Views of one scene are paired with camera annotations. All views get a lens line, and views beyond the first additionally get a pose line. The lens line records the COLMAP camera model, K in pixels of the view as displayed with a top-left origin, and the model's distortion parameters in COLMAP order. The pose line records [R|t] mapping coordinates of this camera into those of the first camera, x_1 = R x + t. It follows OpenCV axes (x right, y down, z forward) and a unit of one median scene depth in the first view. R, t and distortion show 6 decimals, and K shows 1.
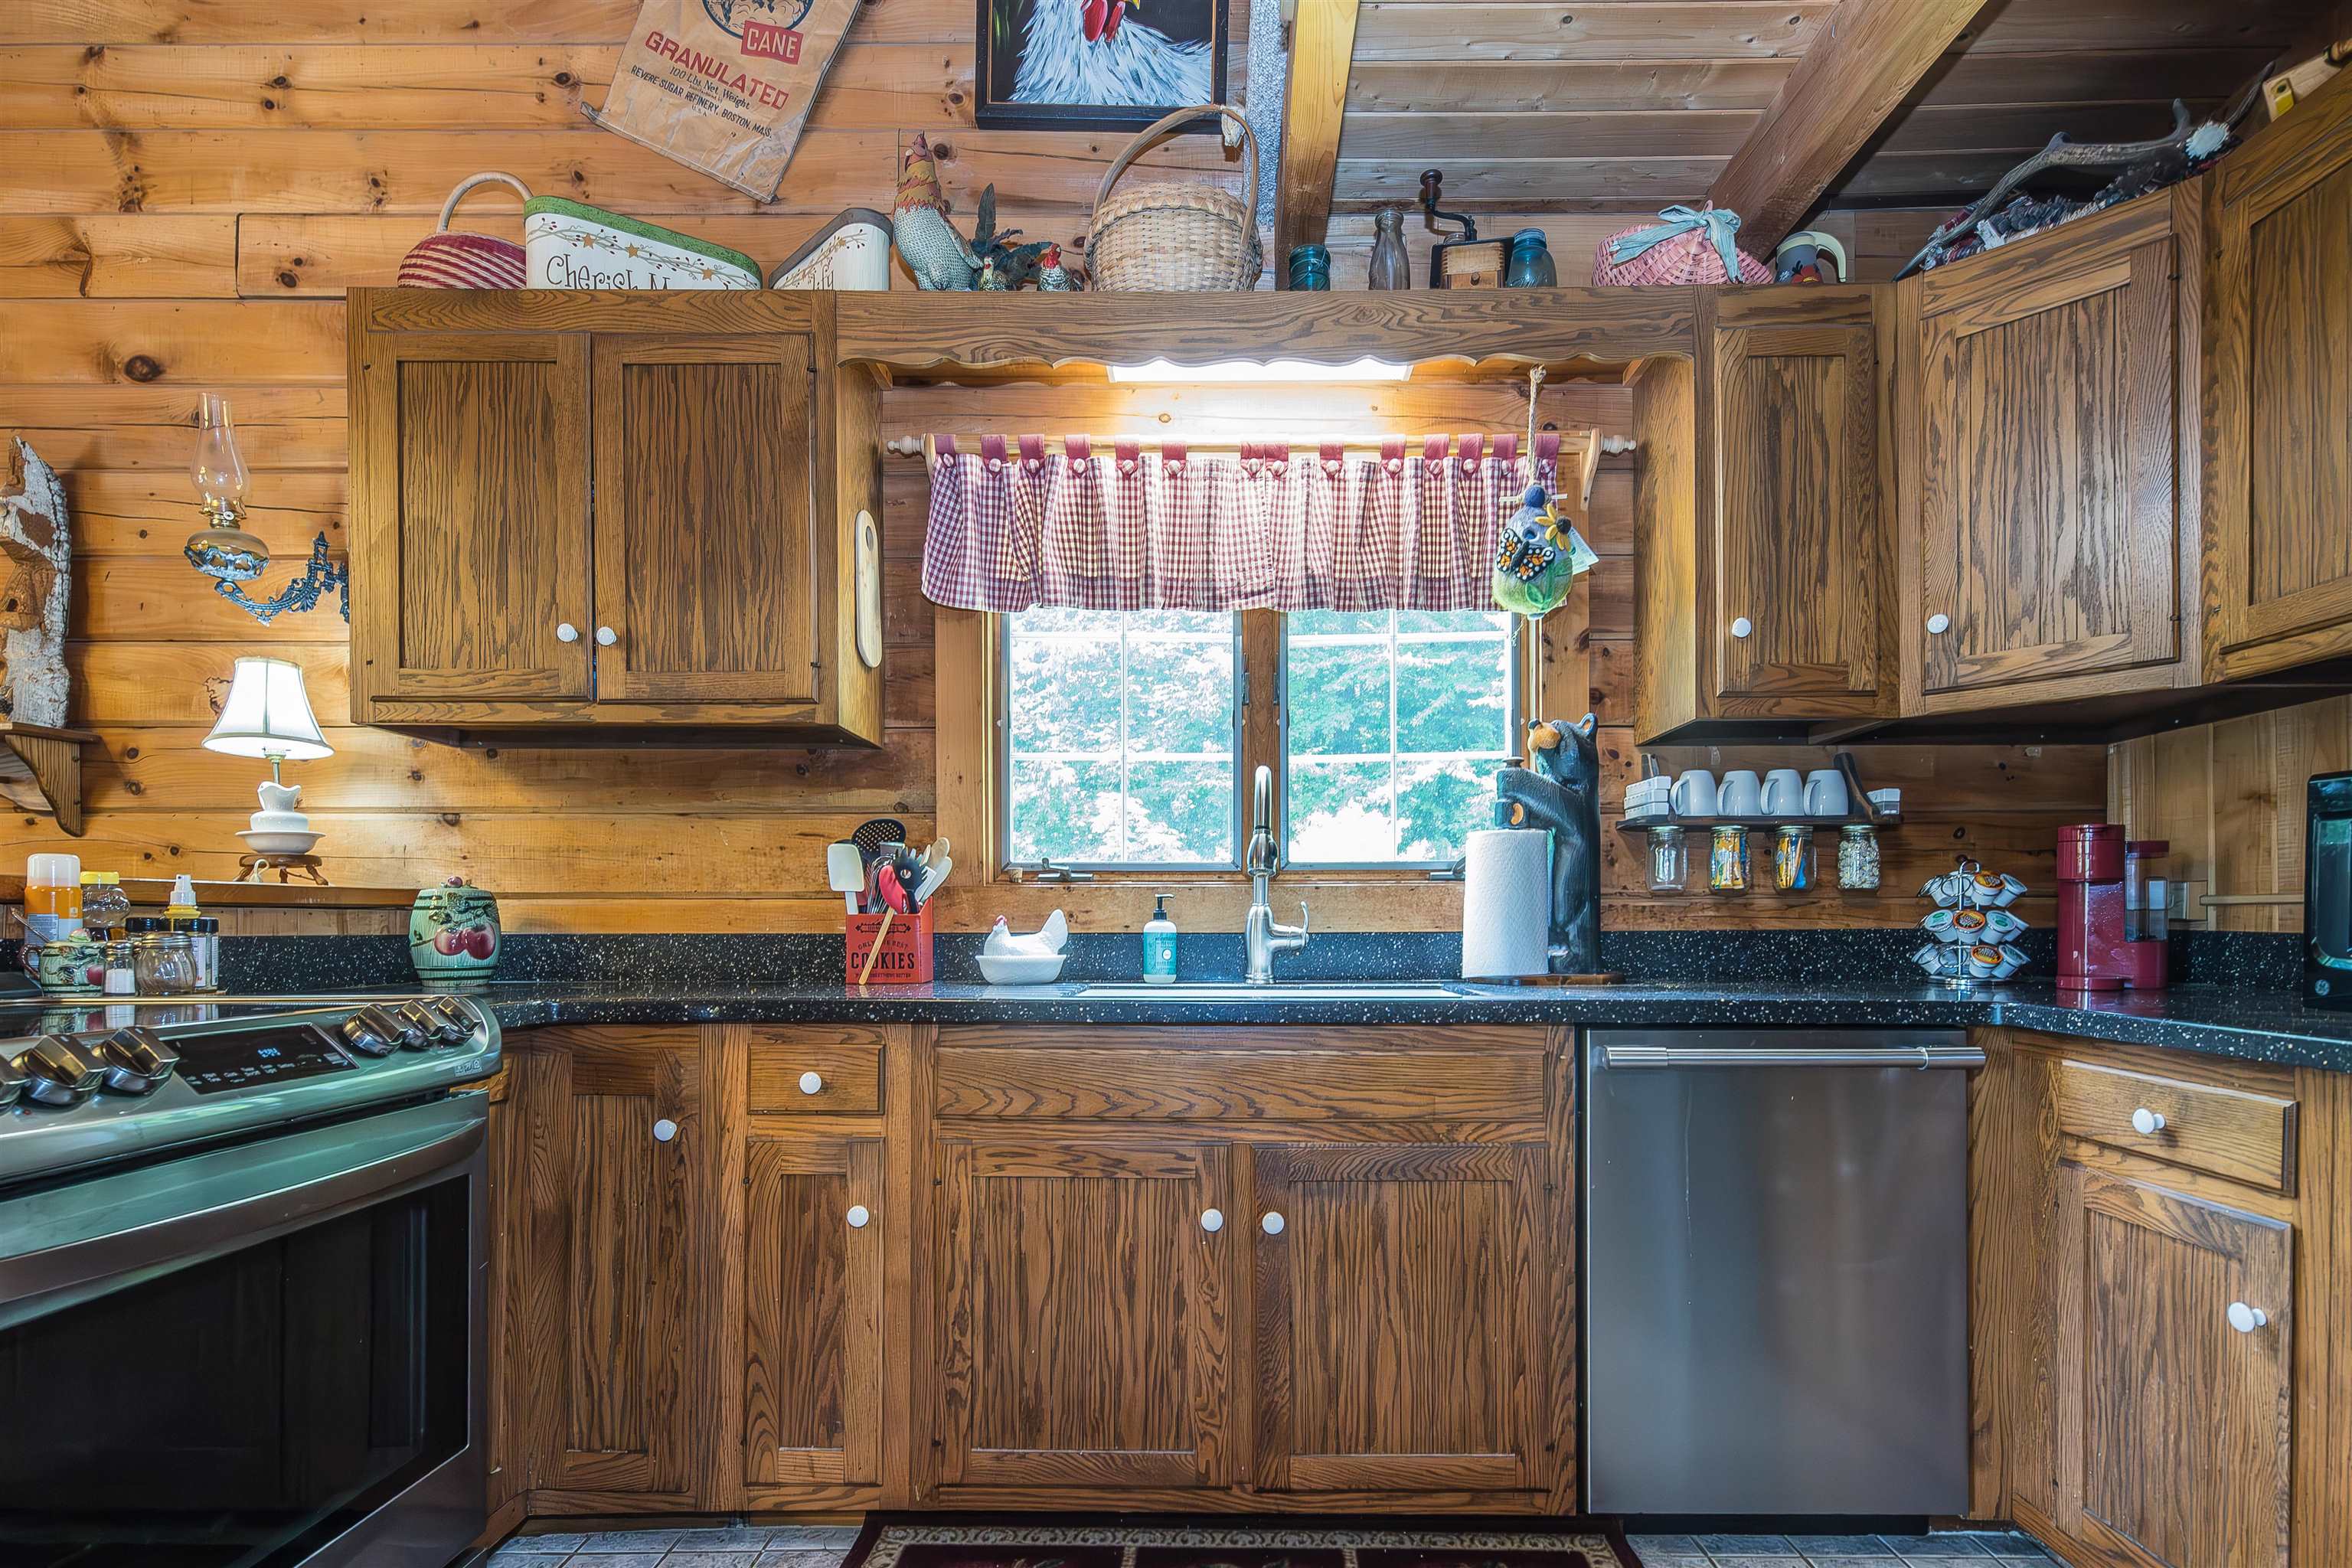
lens RADIAL K [[1205.2, 0, 1168.3], [0, 1205.2, 917.3], [0, 0, 1]] dist [0.012377, -0.000629]
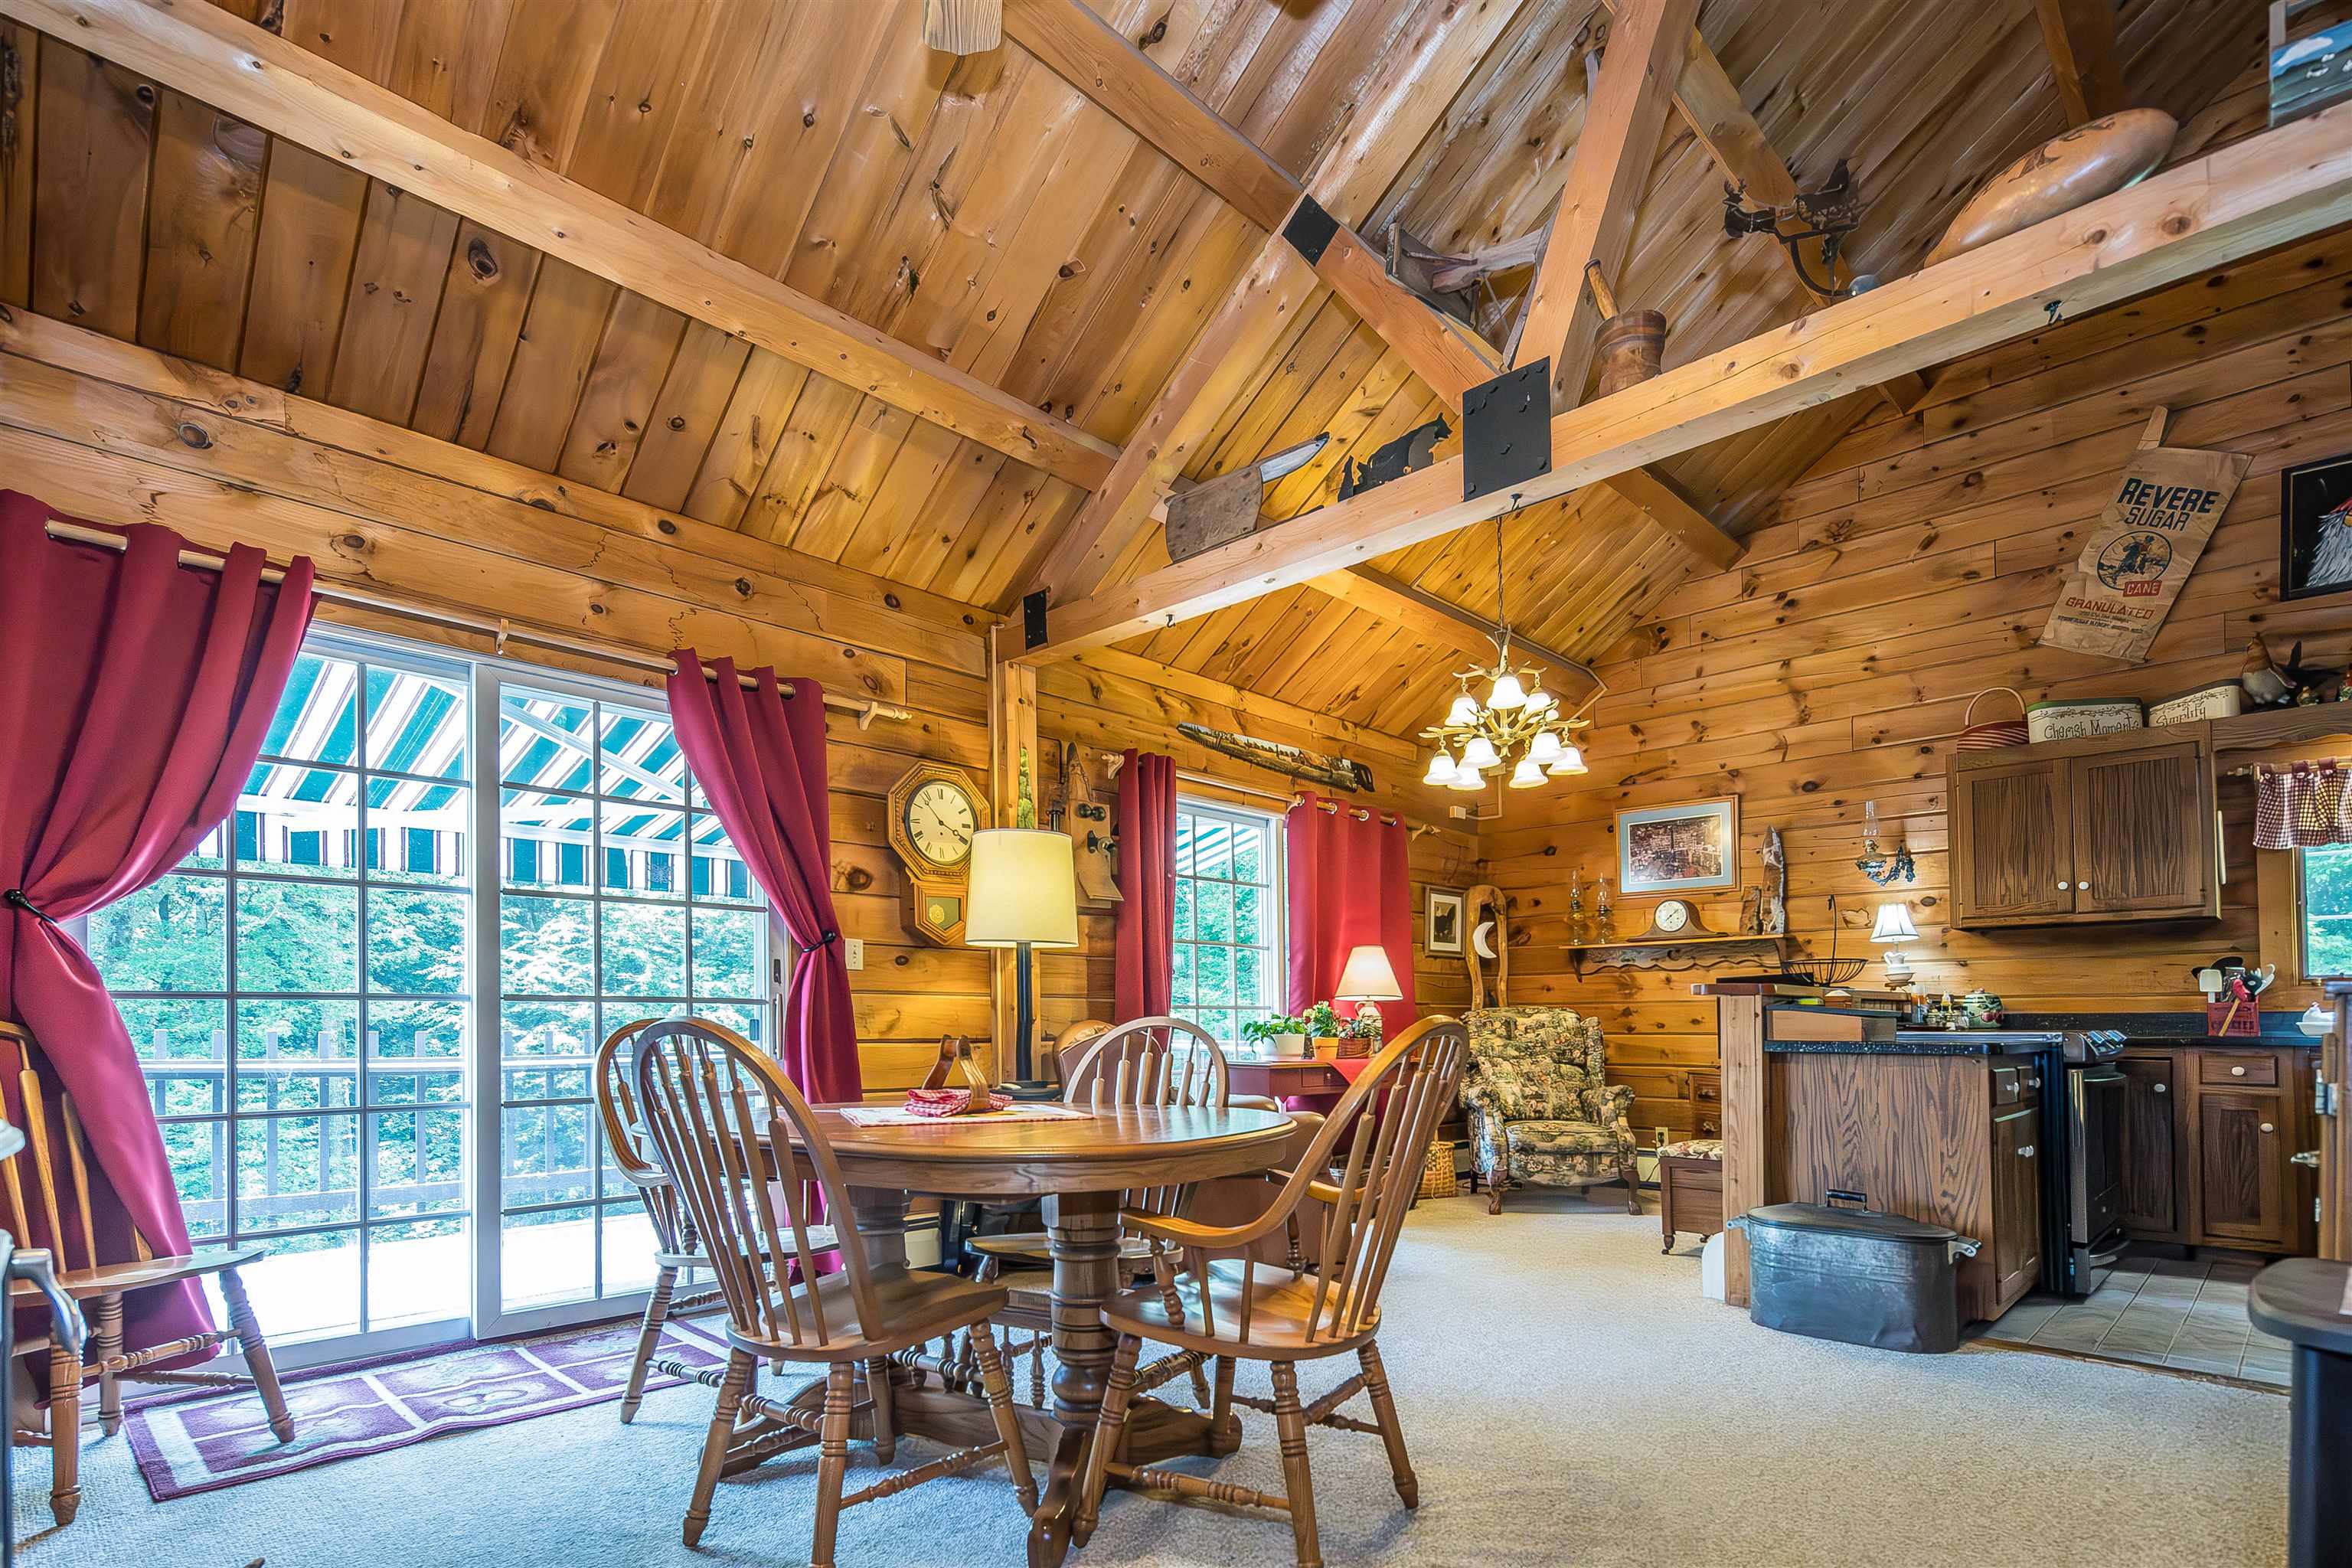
lens RADIAL K [[1145.9, 0, 1176.7], [0, 1145.9, 990.8], [0, 0, 1]] dist [0.002268, 0.000839]
pose [[0.723177, -0.021298, -0.690334, -0.187761], [0.003745, 0.999631, -0.026918, 0.024156], [0.690652, 0.016881, 0.722990, -1.678760]]
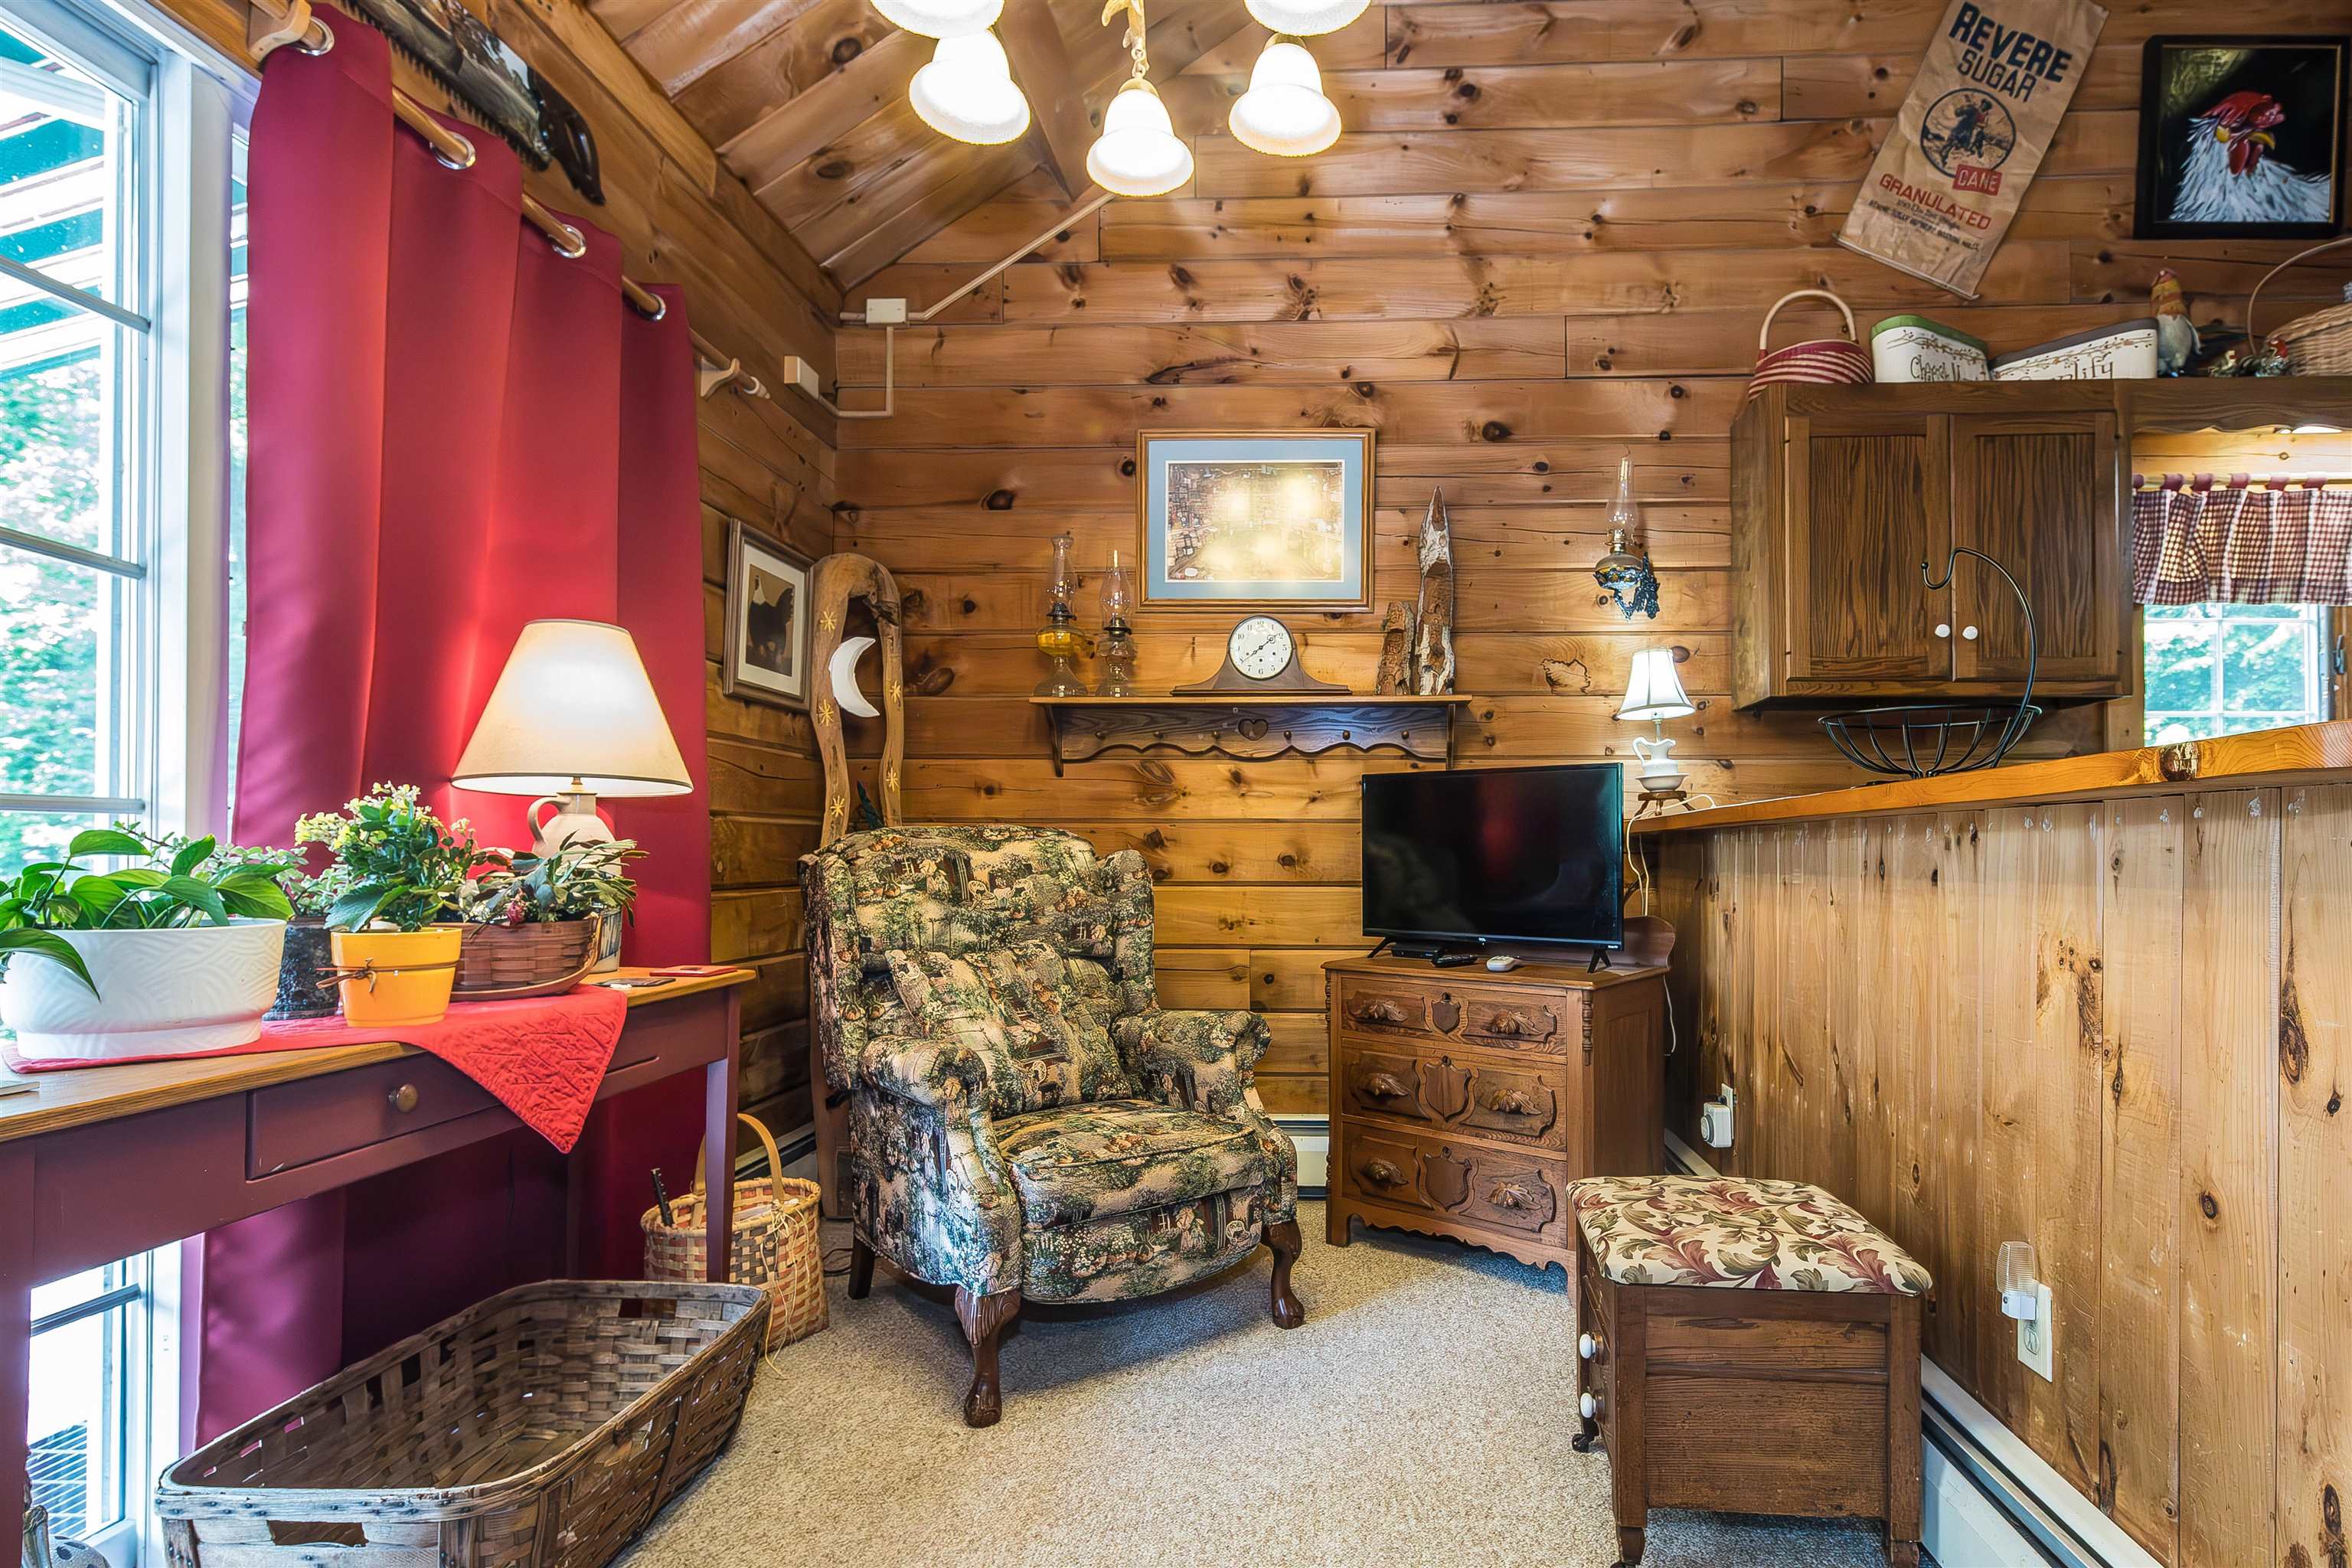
lens RADIAL K [[1224.9, 0, 1268.4], [0, 1224.9, 837.3], [0, 0, 1]] dist [0.000078, -0.000017]
pose [[0.998651, 0.003770, -0.051790, -1.094514], [-0.004185, 0.999960, -0.007890, 0.013091], [0.051758, 0.008096, 0.998627, -0.396218]]
